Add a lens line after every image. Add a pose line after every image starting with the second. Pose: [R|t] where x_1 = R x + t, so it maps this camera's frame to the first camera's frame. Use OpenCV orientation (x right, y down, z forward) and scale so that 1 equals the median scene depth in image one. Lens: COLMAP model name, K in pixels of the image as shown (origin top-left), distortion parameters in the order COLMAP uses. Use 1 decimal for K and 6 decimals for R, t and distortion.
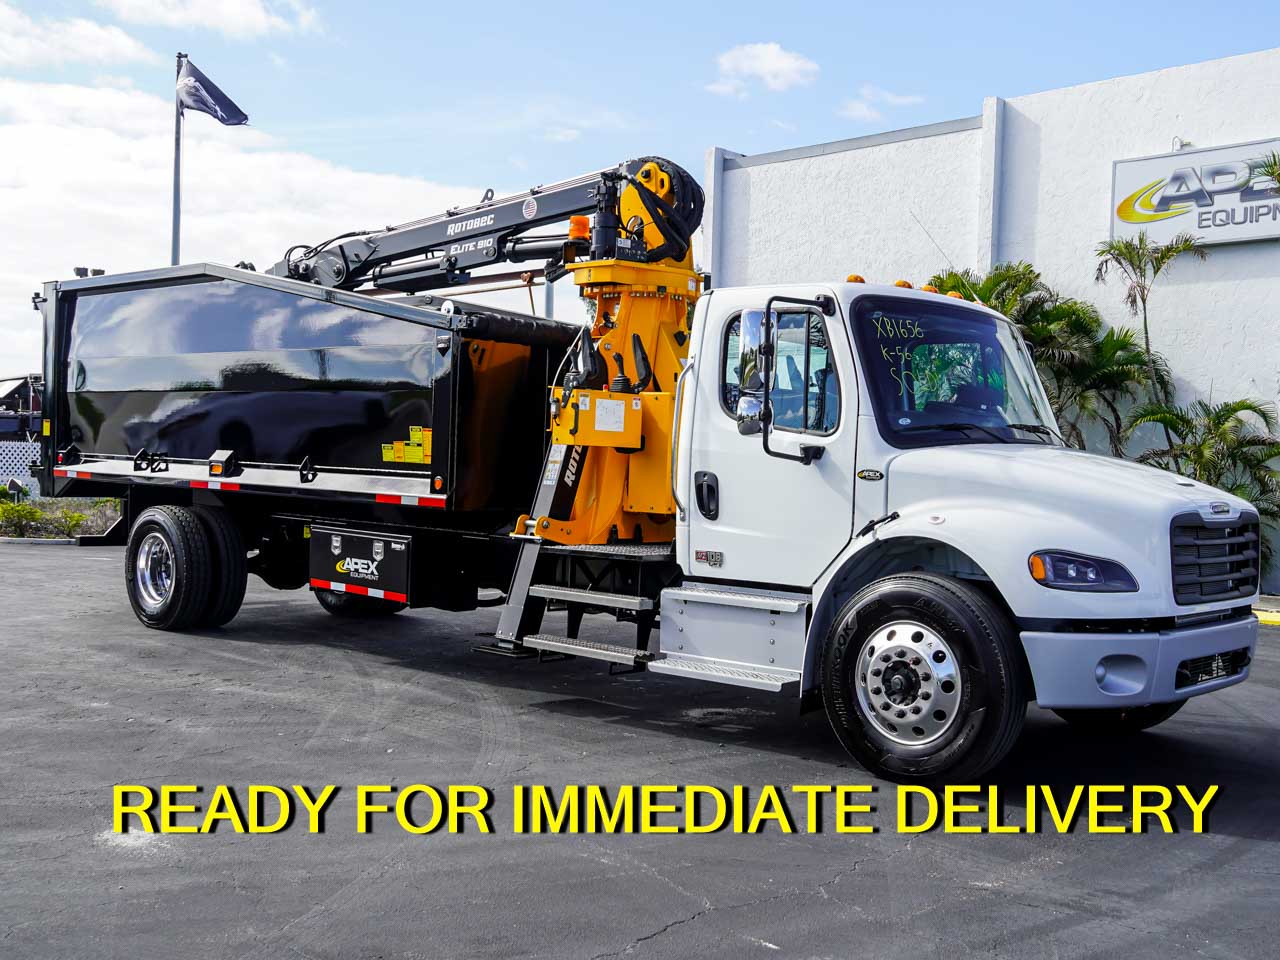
lens RADIAL K [[1385.8, 0, 639.2], [0, 1385.8, 513.2], [0, 0, 1]] dist [-0.004769, 0.012806]
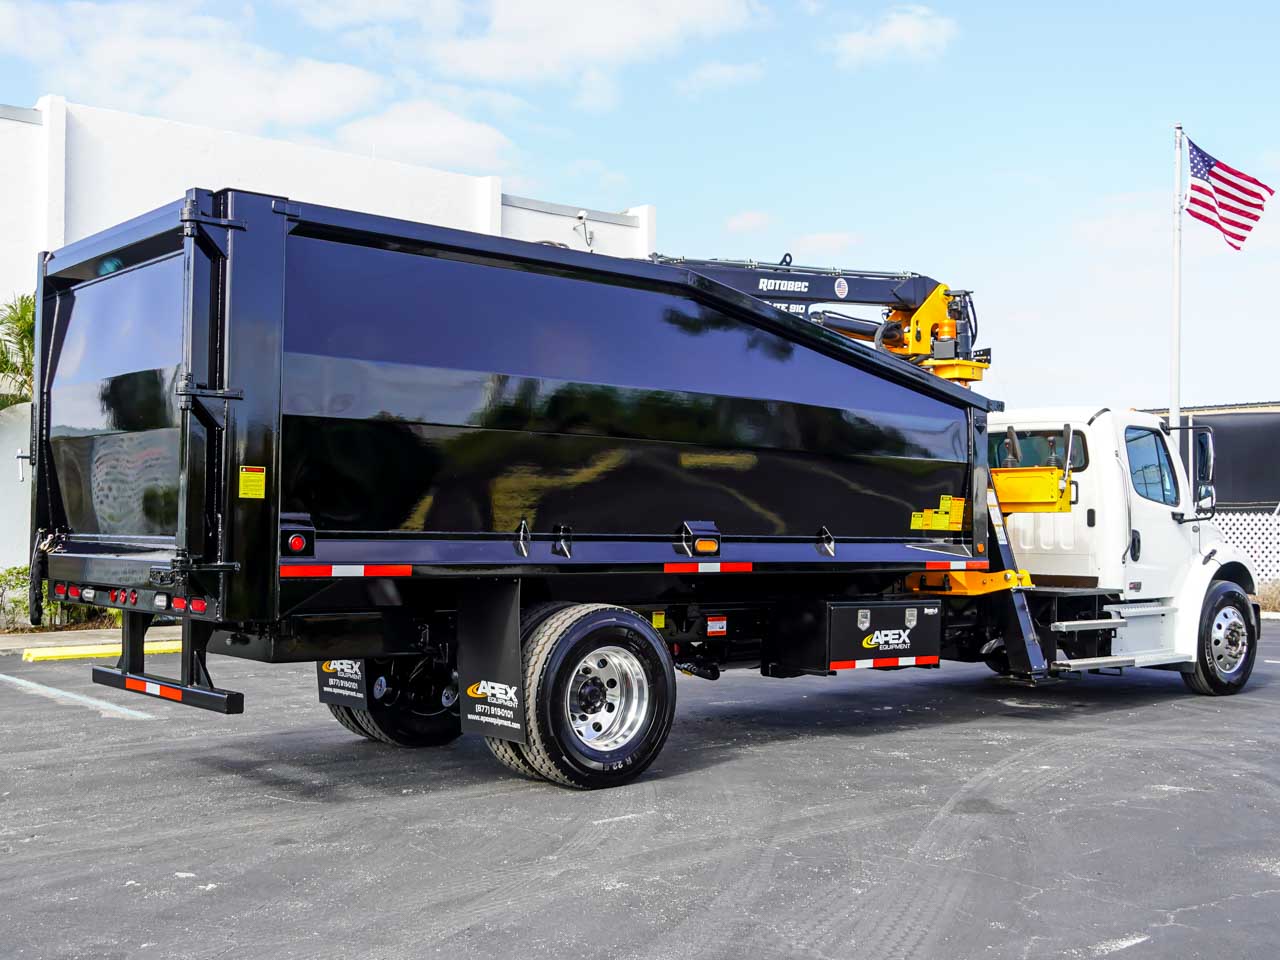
lens RADIAL K [[1399.9, 0, 640.0], [0, 1399.9, 480.0], [0, 0, 1]] dist [0.020768, 0.004705]
pose [[0.109117, -0.001353, 0.994028, -1.212466], [0.027854, 0.999611, -0.001697, -0.076391], [-0.993639, 0.027873, 0.109113, 1.075500]]
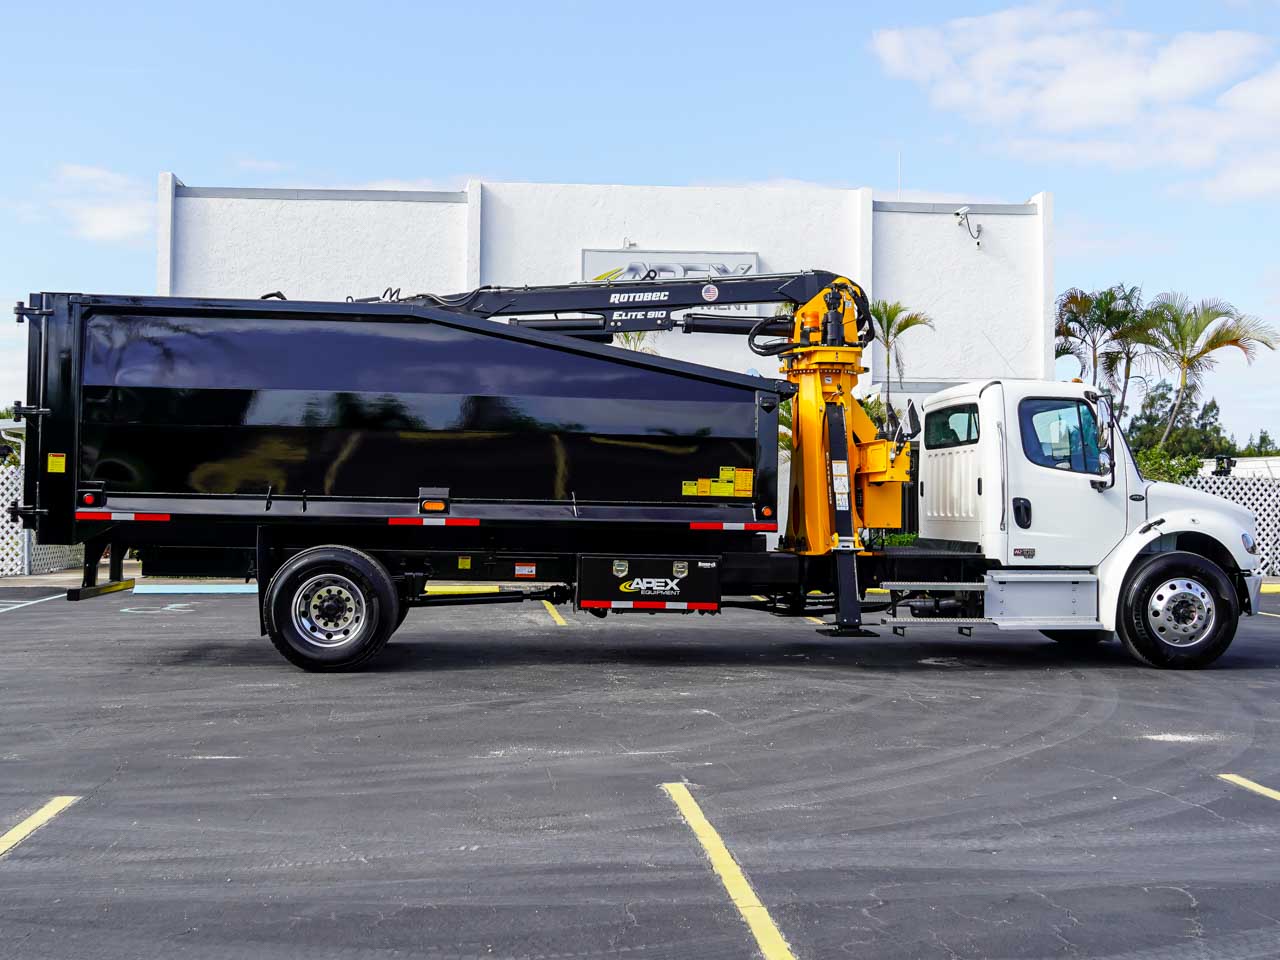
lens RADIAL K [[1393.7, 0, 637.4], [0, 1393.7, 433.5], [0, 0, 1]] dist [-0.021060, 0.015193]
pose [[0.652698, 0.012335, 0.757518, -1.120788], [0.037298, 0.998132, -0.048390, -0.033421], [-0.756700, 0.059838, 0.651019, 0.235119]]
